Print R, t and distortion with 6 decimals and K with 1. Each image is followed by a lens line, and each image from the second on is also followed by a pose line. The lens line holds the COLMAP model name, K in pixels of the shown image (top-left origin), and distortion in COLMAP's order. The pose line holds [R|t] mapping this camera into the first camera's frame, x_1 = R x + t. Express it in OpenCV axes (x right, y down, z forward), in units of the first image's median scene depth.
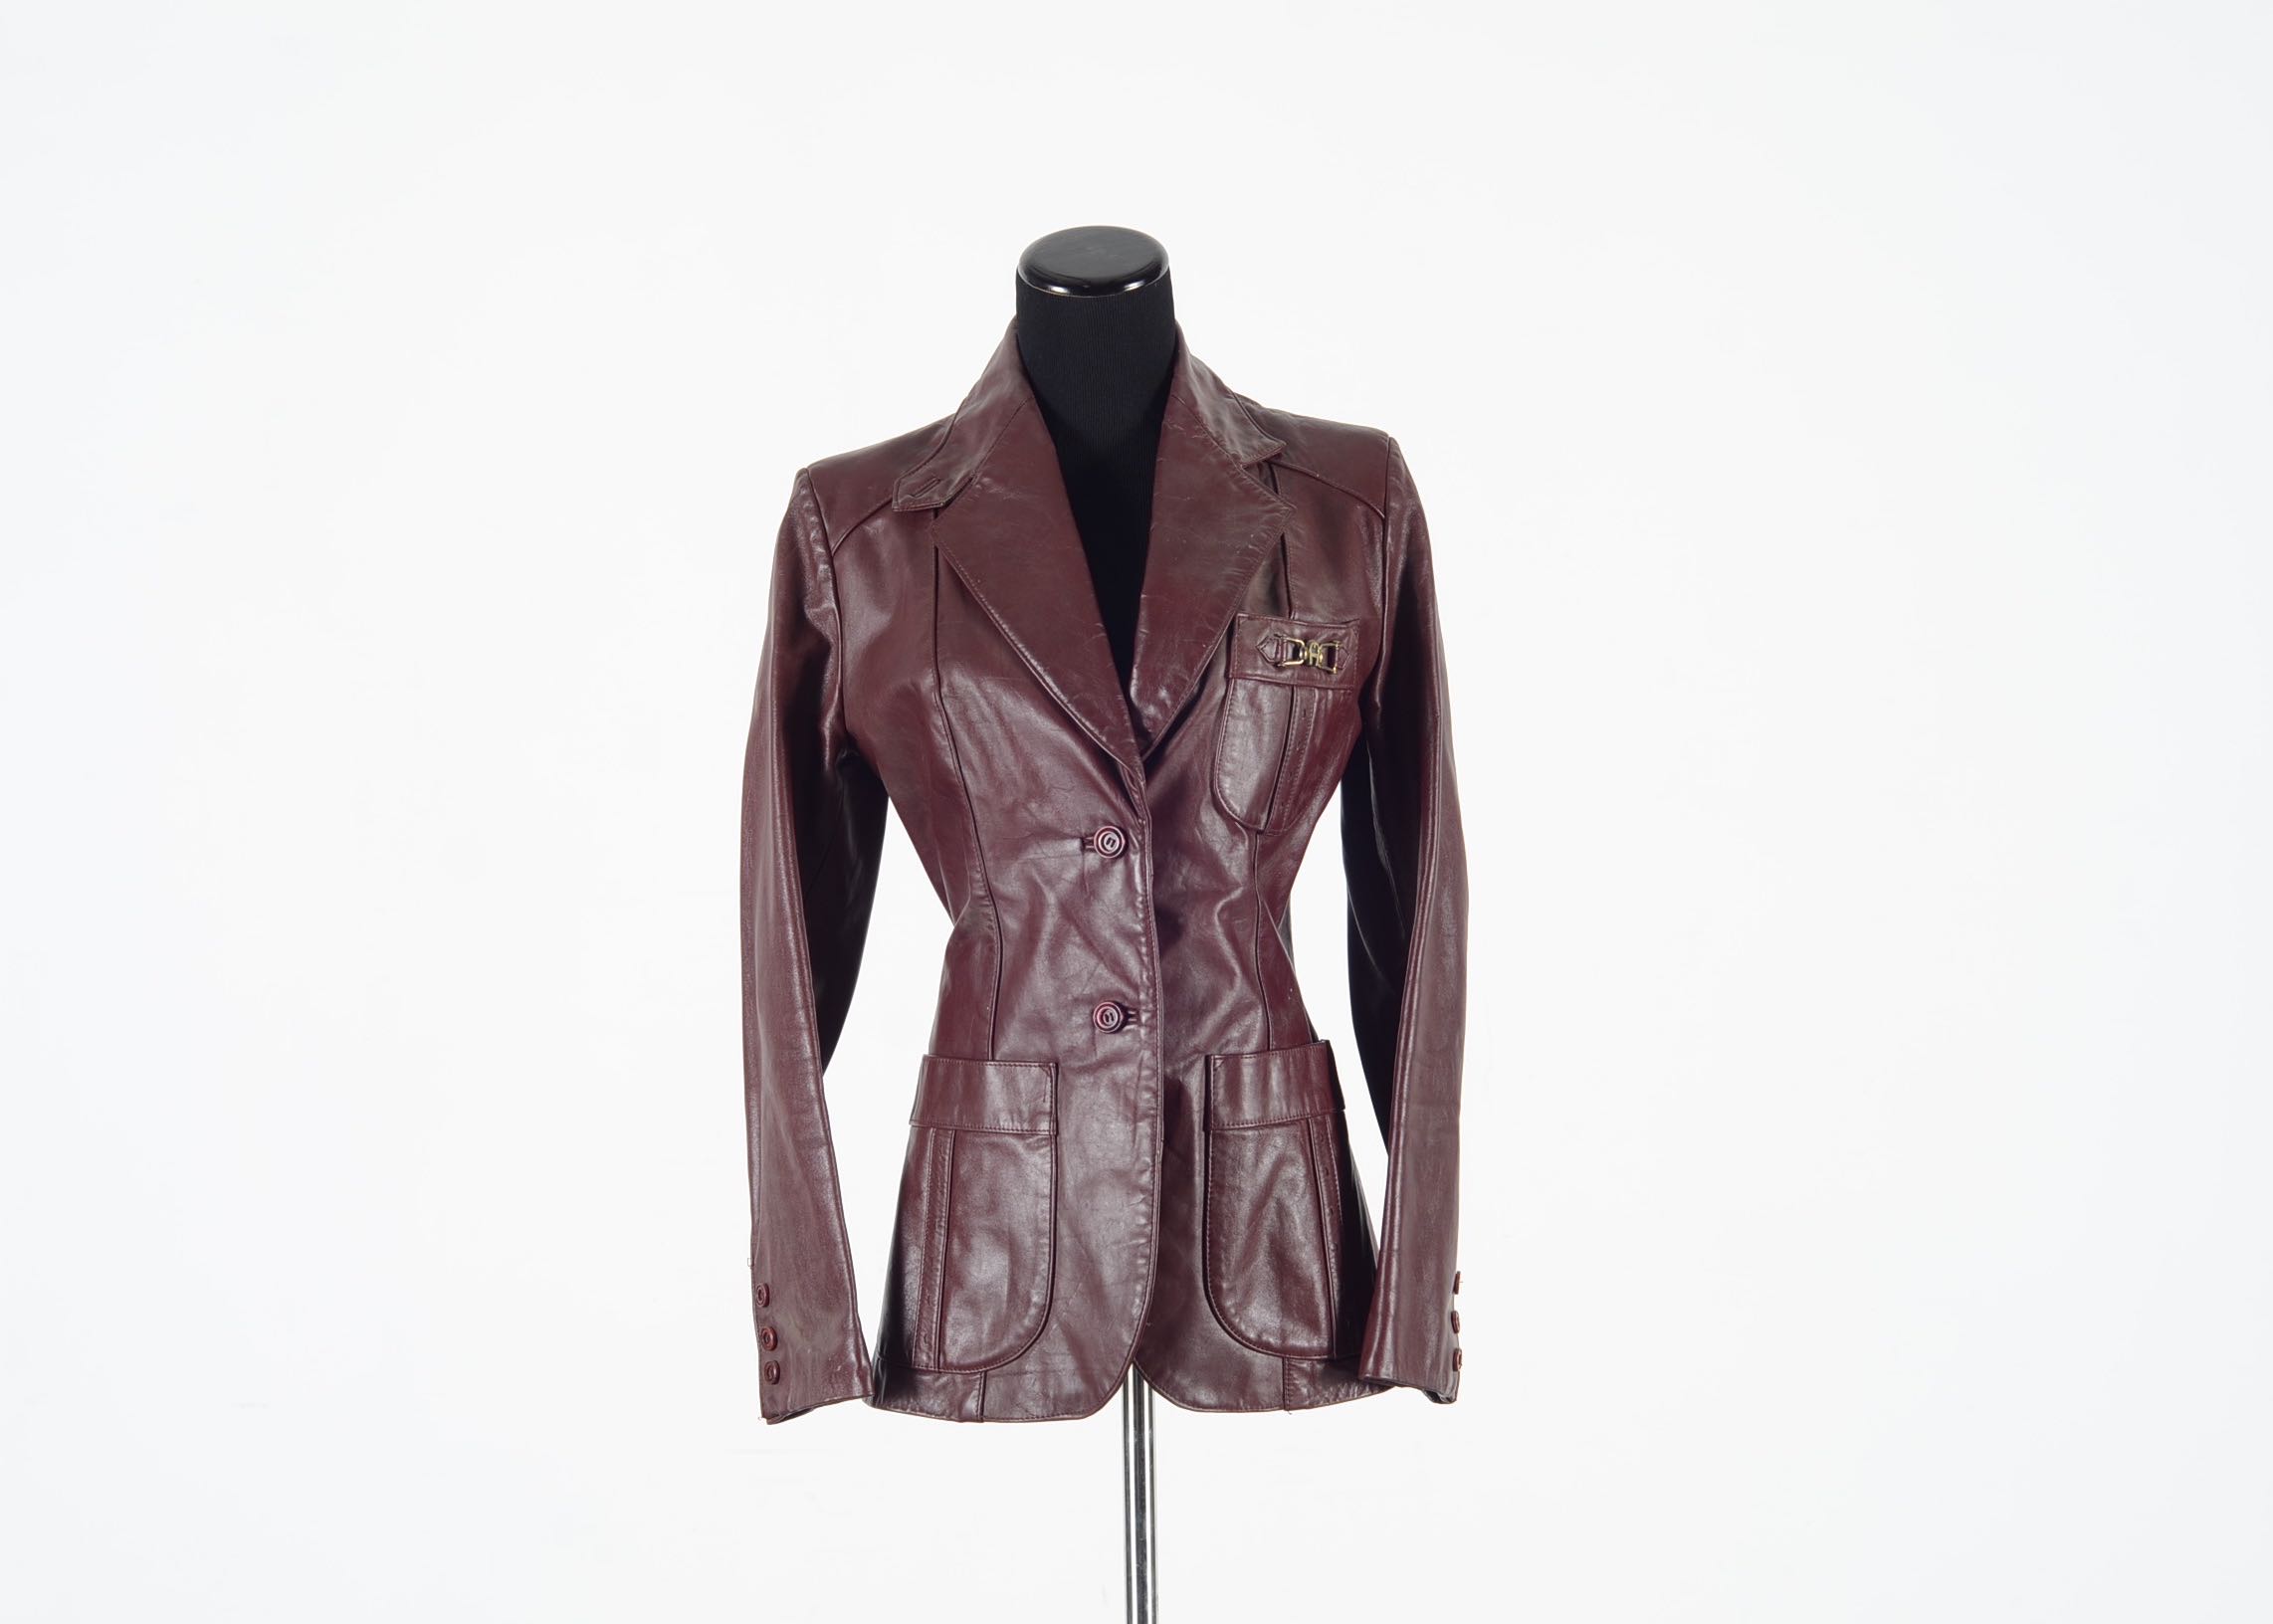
lens RADIAL K [[6033.5, 0, 1134.0], [0, 6033.5, 814.8], [0, 0, 1]] dist [0.449216, 0.000000]
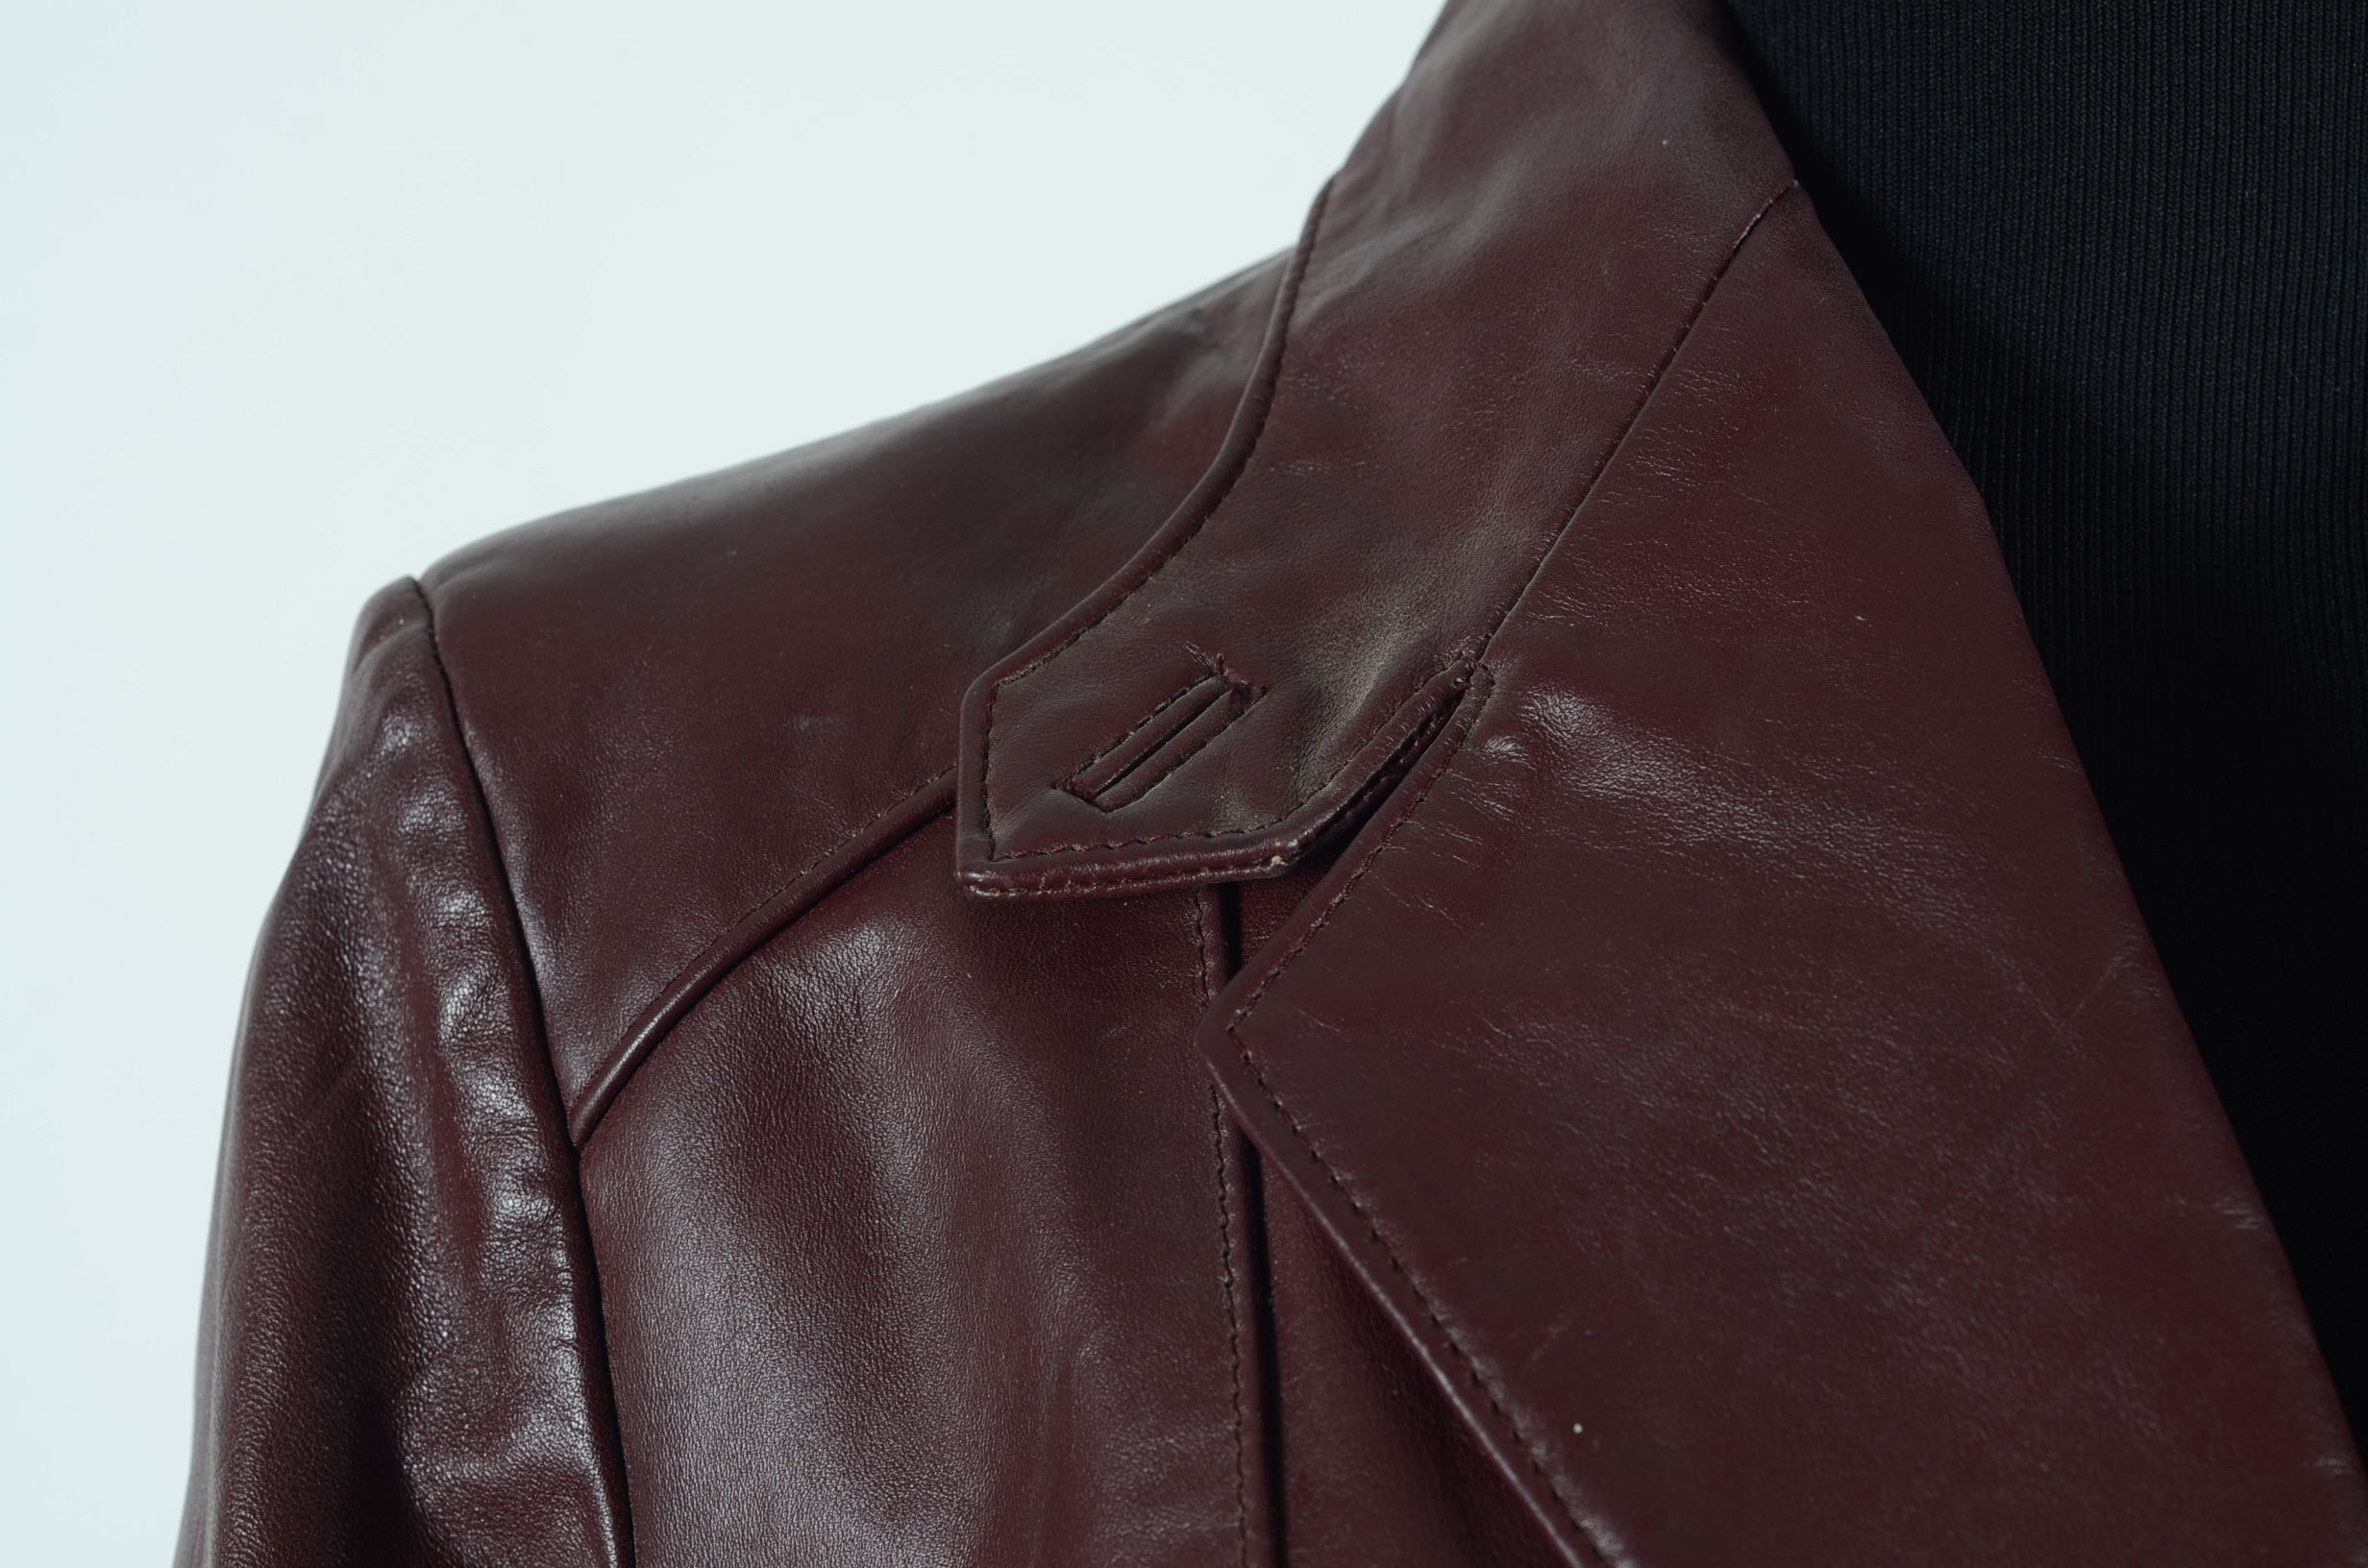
lens RADIAL K [[5097.8, 0, 1185.7], [0, 5097.8, 781.7], [0, 0, 1]] dist [0.041329, 0.000000]
pose [[0.996548, 0.000165, 0.083021, -0.045674], [-0.005149, 0.998196, 0.059820, -0.061991], [-0.082862, -0.060041, 0.994751, 0.876205]]
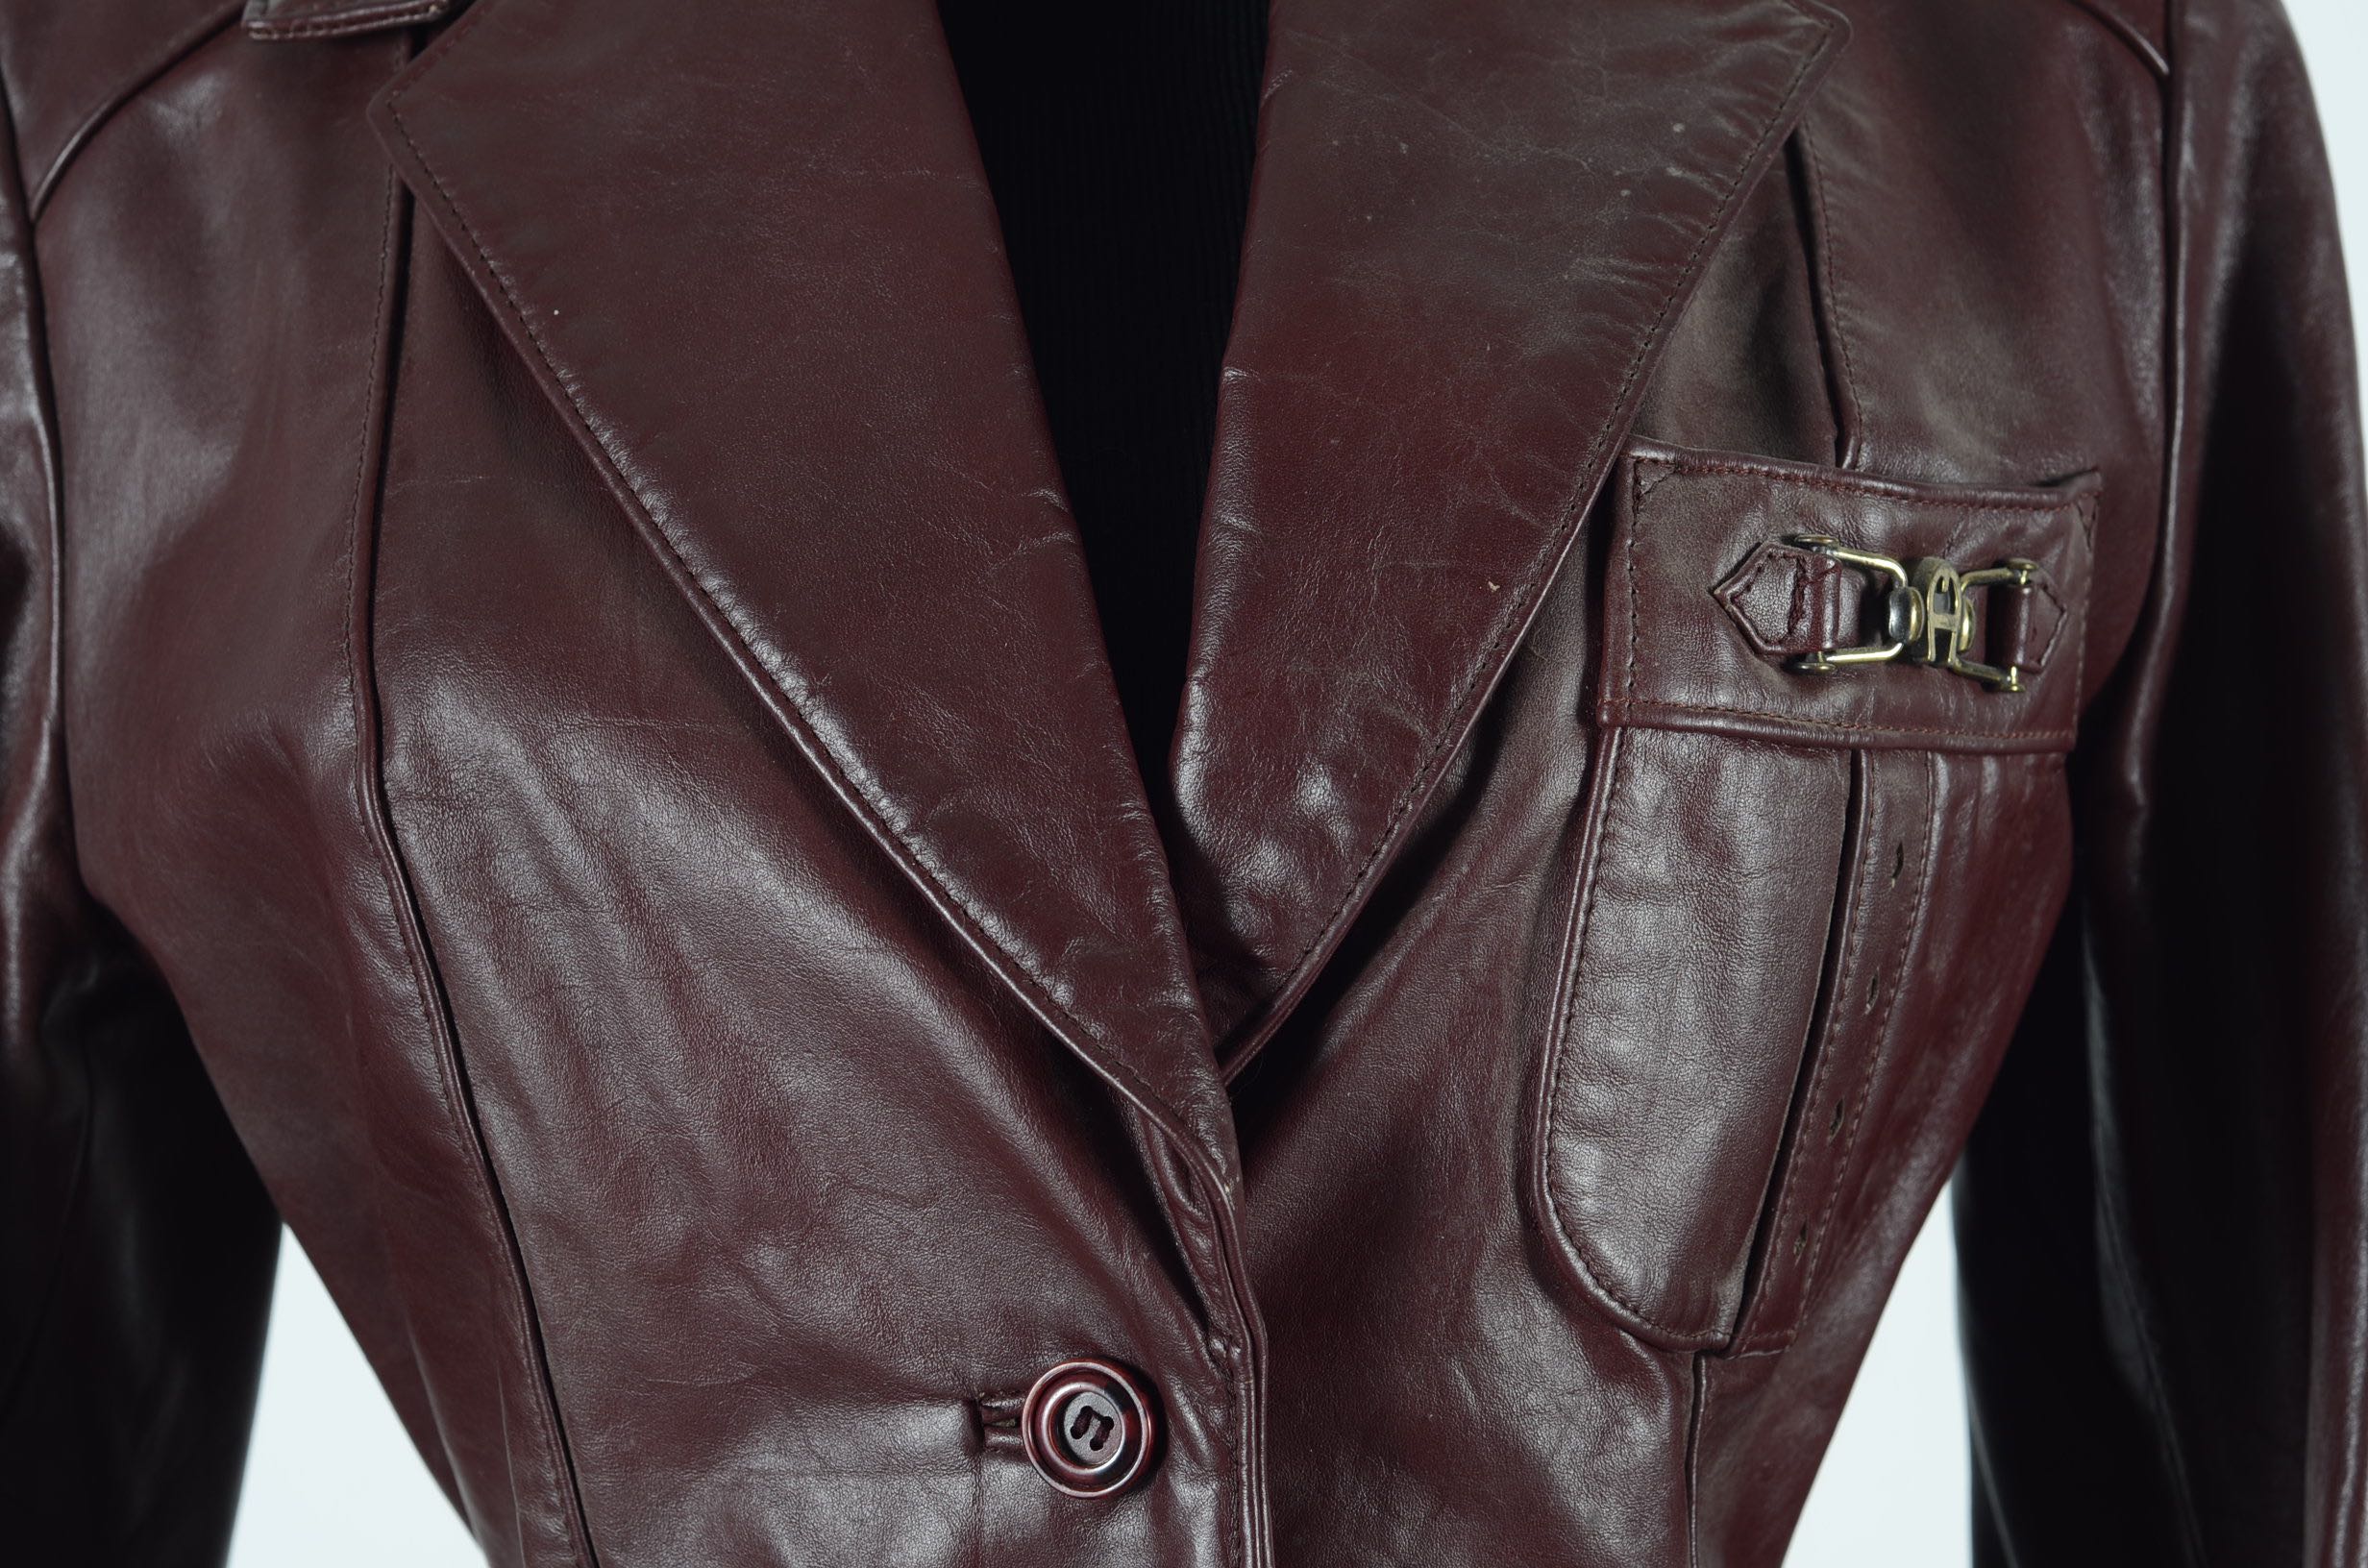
lens RADIAL K [[5097.8, 0, 1186.1], [0, 5097.8, 780.7], [0, 0, 1]] dist [0.041329, 0.000000]
pose [[0.999955, 0.001481, -0.009376, 0.001602], [-0.001091, 0.999141, 0.041437, -0.028394], [0.009429, -0.041425, 0.999097, 0.793901]]
